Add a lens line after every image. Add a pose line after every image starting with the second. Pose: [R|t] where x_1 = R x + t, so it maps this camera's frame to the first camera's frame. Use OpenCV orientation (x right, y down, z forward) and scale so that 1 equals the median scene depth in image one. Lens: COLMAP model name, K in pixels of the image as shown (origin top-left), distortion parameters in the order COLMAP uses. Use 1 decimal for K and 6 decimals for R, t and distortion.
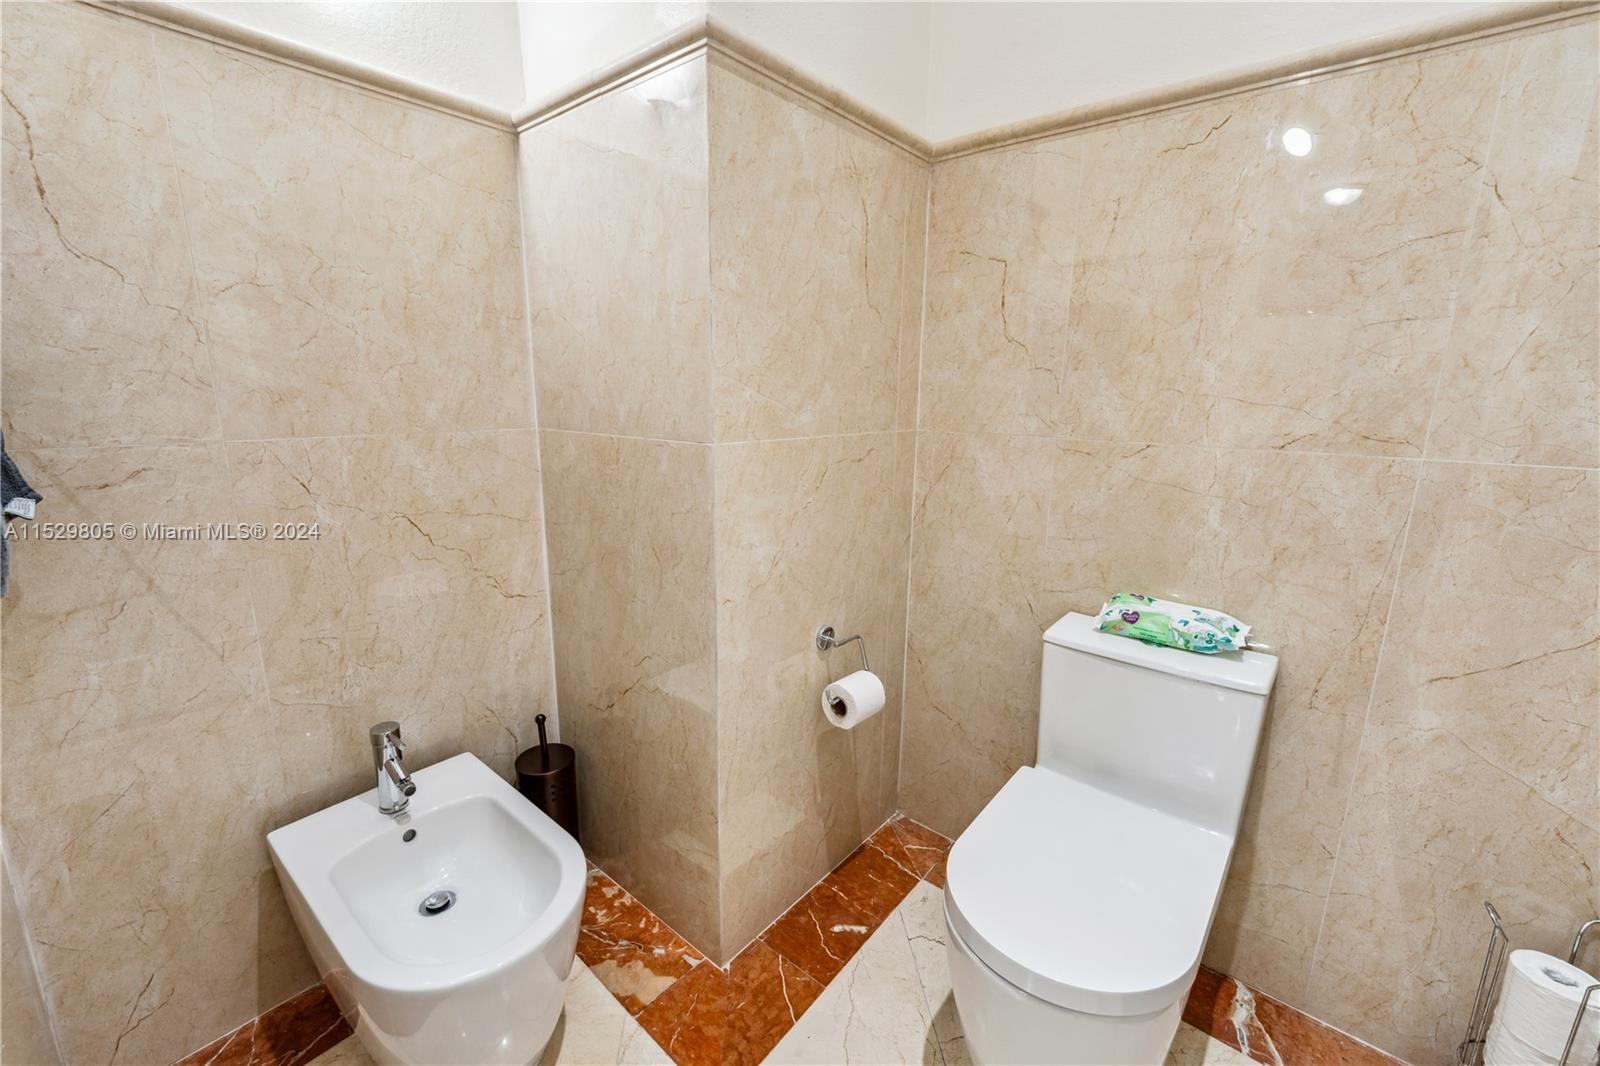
lens RADIAL K [[661.0, 0, 799.2], [0, 661.0, 533.6], [0, 0, 1]] dist [-0.000676, -0.000408]
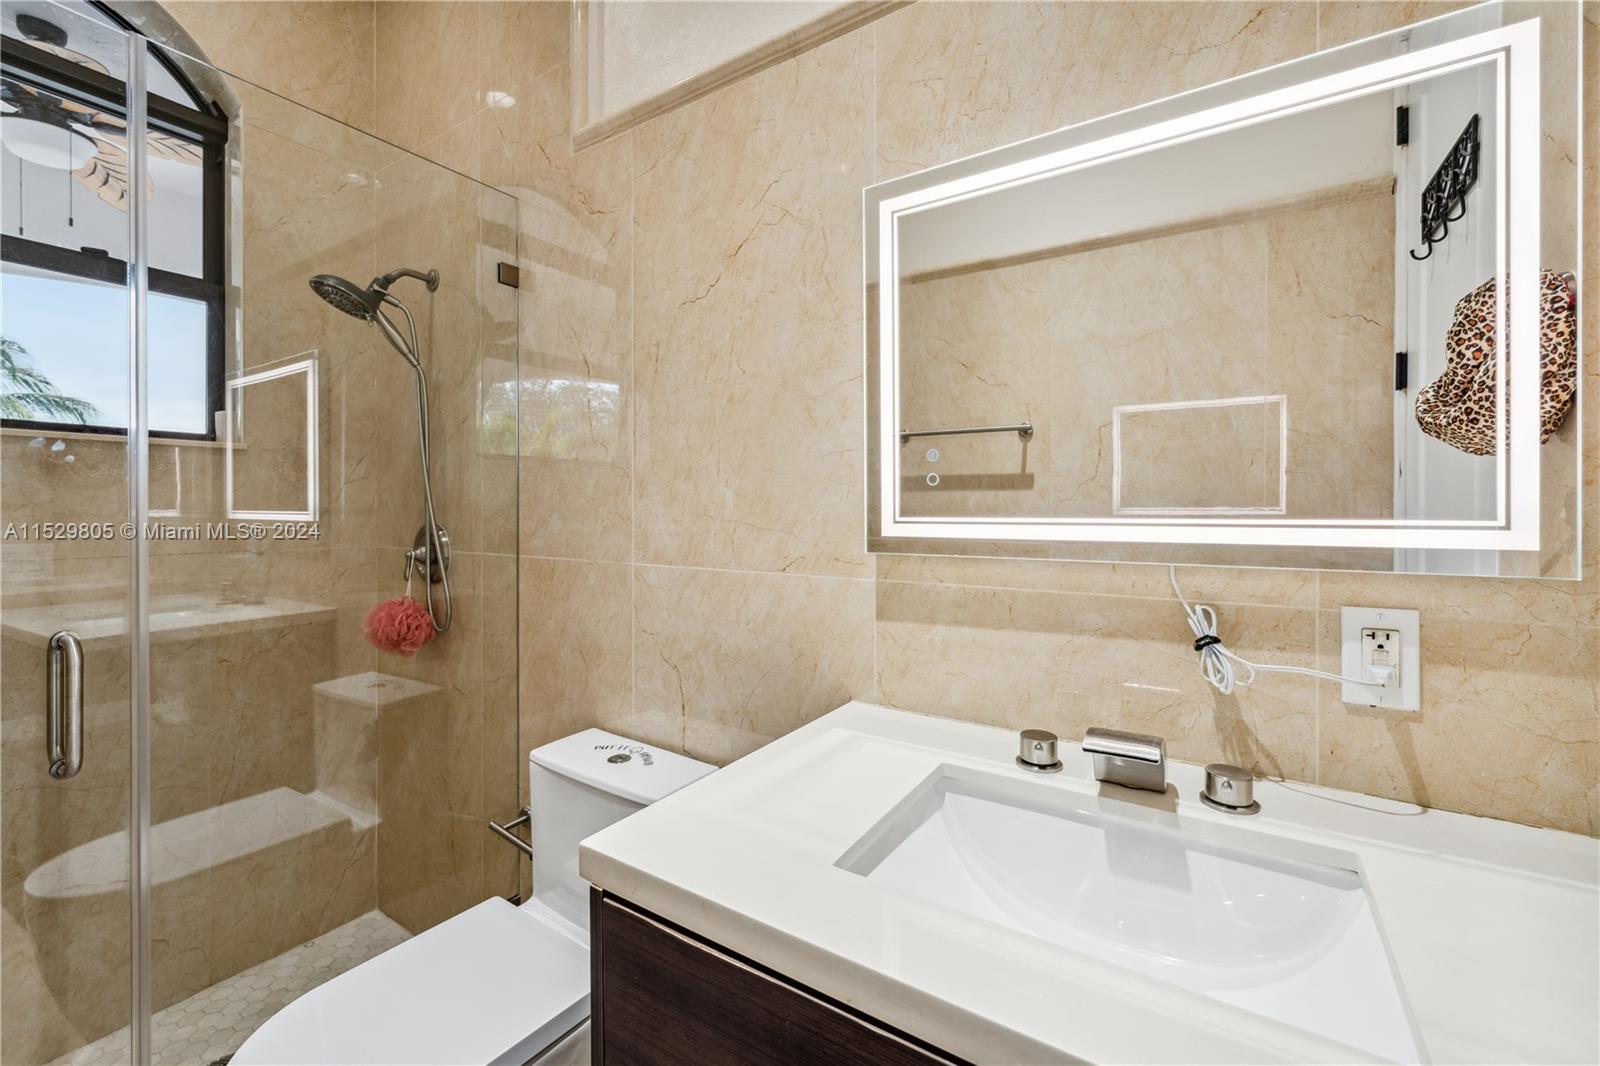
lens RADIAL K [[661.0, 0, 797.7], [0, 661.0, 523.5], [0, 0, 1]] dist [-0.000676, -0.000408]
pose [[0.993404, 0.002676, 0.114635, 0.633676], [0.022002, 0.976704, -0.213460, 0.018363], [-0.112535, 0.214575, 0.970203, -0.011709]]
